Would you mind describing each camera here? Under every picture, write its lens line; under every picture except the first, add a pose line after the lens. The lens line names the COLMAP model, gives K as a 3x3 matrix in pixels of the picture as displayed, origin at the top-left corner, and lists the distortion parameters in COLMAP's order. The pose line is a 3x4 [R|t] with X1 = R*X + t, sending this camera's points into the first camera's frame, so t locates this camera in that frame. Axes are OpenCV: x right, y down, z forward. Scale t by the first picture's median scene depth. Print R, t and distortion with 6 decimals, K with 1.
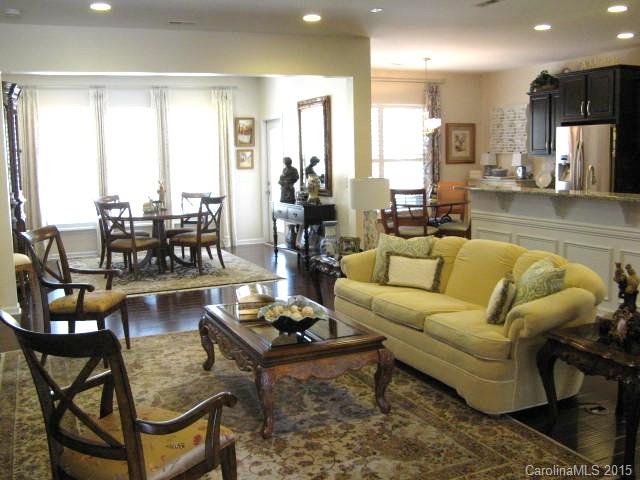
lens RADIAL K [[651.5, 0, 320.0], [0, 651.5, 240.0], [0, 0, 1]] dist [-0.175341, 0.164323]
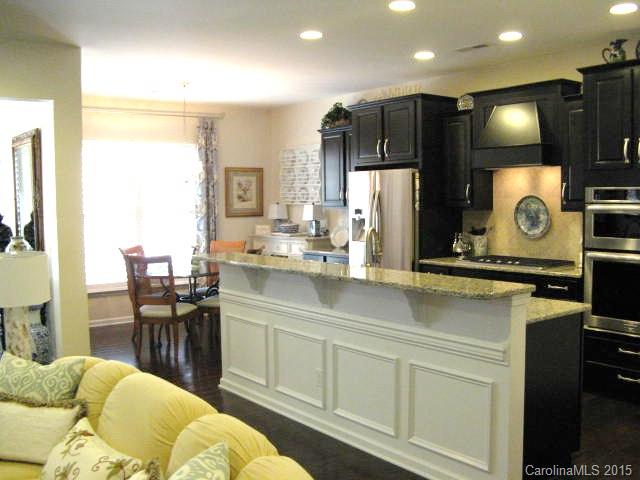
lens RADIAL K [[651.5, 0, 320.0], [0, 651.5, 240.0], [0, 0, 1]] dist [-0.175341, 0.164323]
pose [[0.970810, -0.006551, 0.239759, 0.132578], [0.023188, 0.997508, -0.066636, -0.038017], [-0.238725, 0.070251, 0.968543, 0.216435]]
